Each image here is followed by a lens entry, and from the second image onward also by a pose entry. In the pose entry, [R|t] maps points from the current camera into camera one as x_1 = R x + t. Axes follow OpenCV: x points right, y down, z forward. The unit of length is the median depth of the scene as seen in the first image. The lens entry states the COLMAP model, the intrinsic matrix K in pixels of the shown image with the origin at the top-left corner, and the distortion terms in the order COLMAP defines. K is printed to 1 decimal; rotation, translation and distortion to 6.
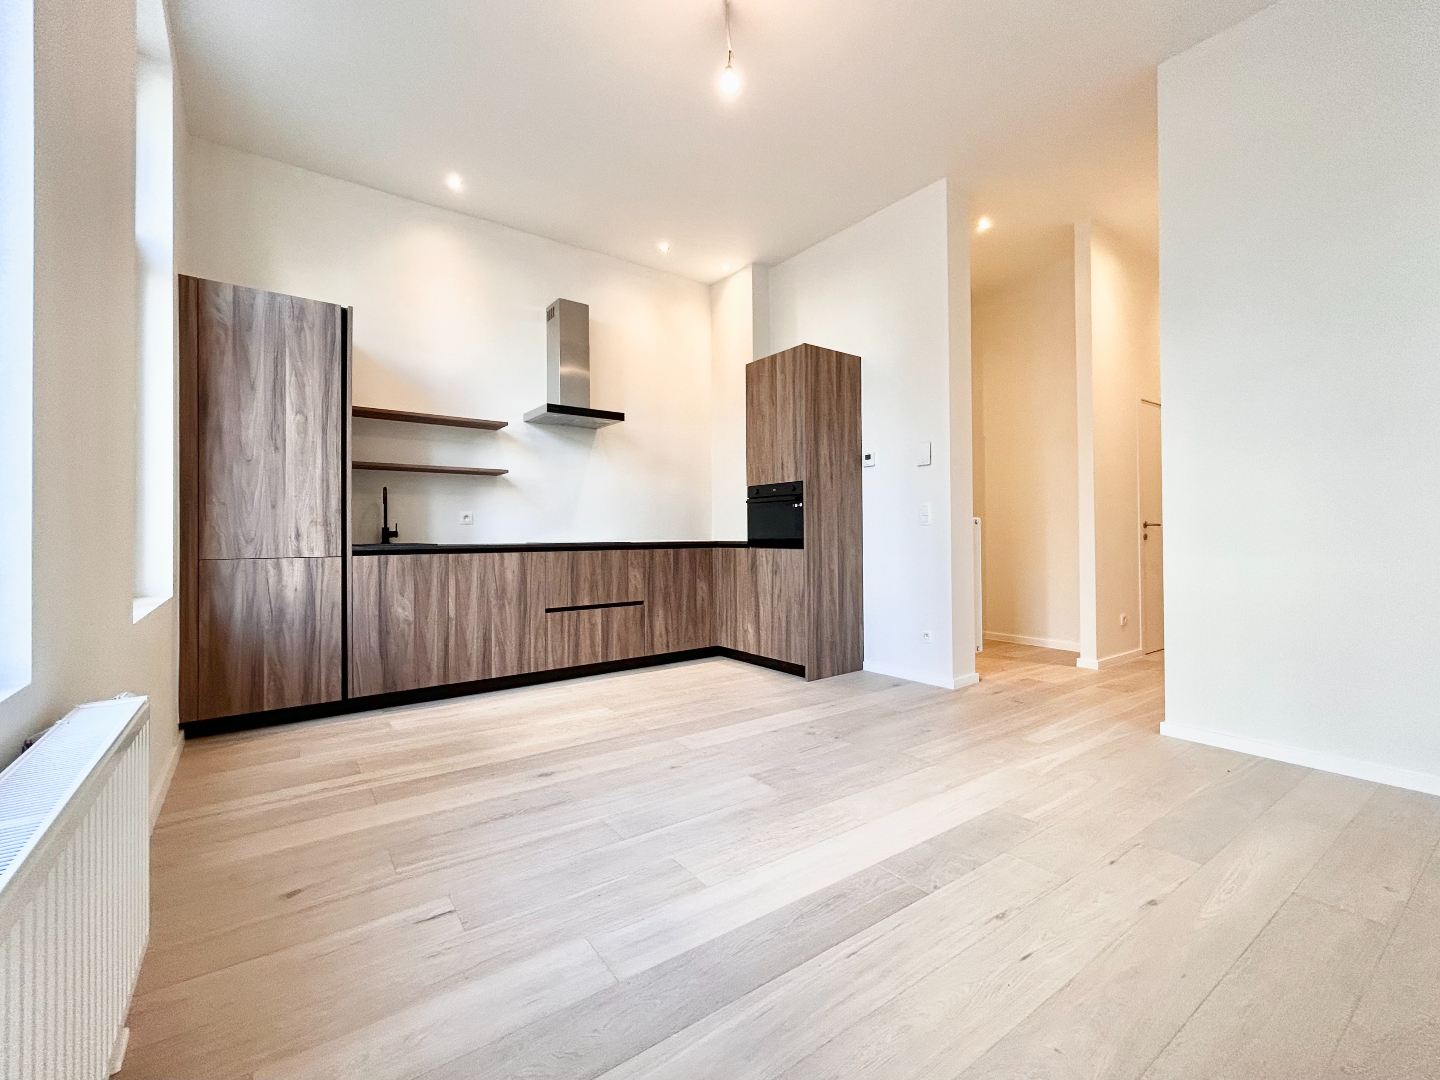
lens RADIAL K [[622.8, 0, 715.5], [0, 622.8, 523.0], [0, 0, 1]] dist [0.000961, 0.000227]
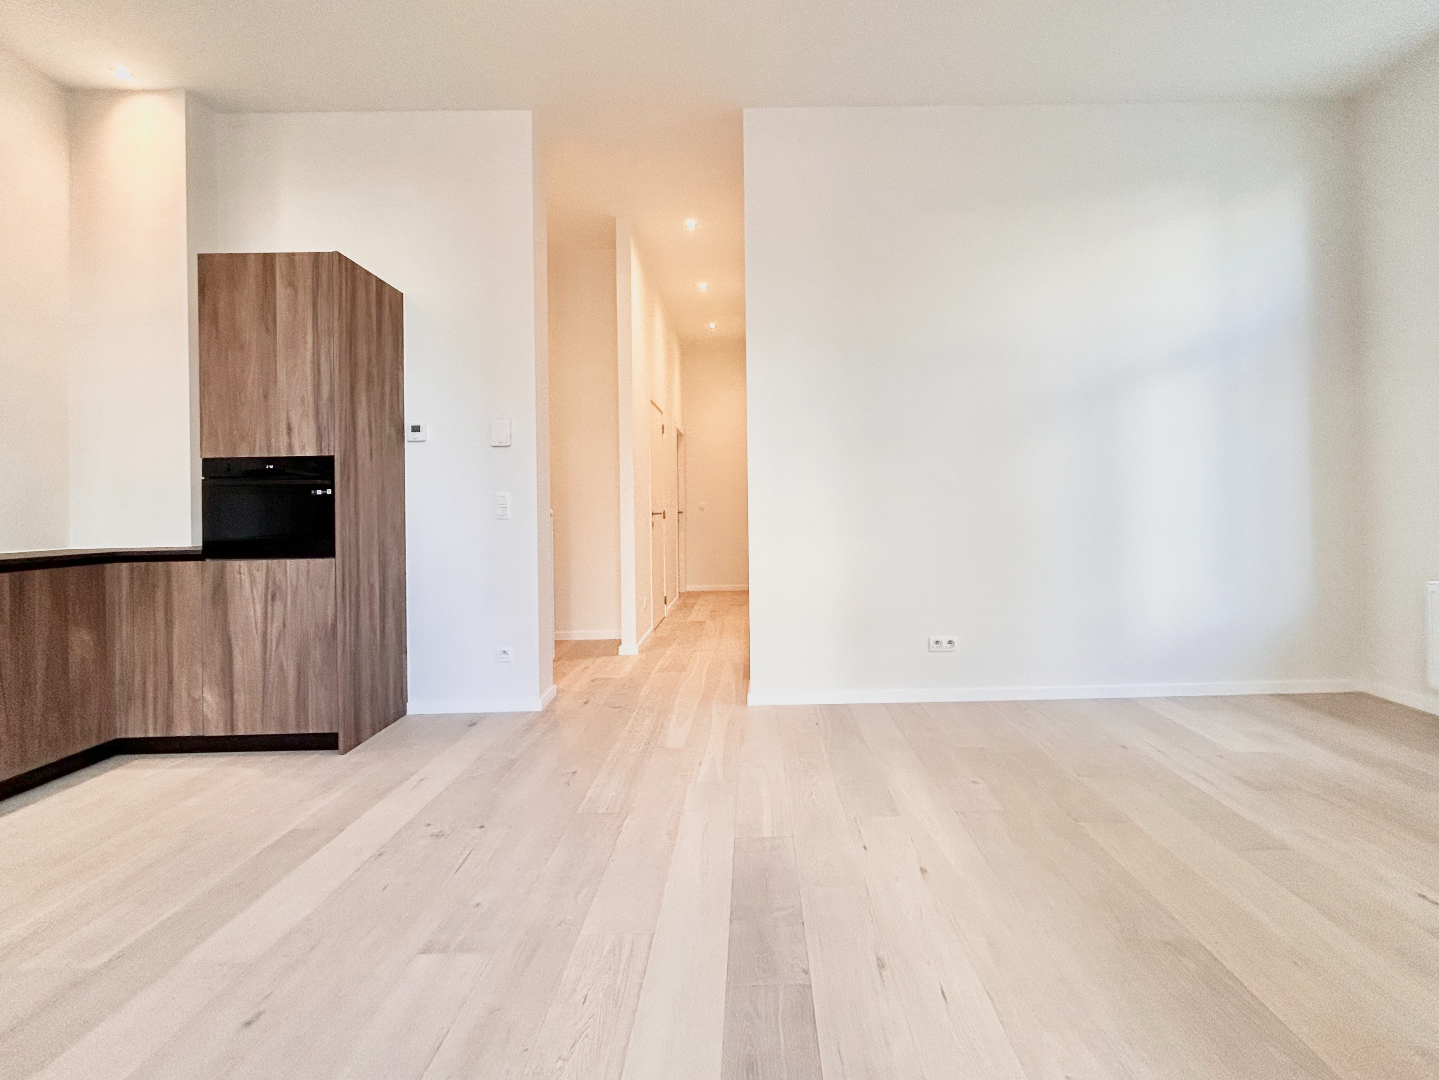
lens RADIAL K [[645.7, 0, 749.4], [0, 645.7, 501.4], [0, 0, 1]] dist [0.001076, 0.000743]
pose [[0.584097, 0.002932, 0.811678, -0.159869], [0.000863, 0.999991, -0.004233, -0.015541], [-0.811683, 0.003173, 0.584089, 0.227377]]
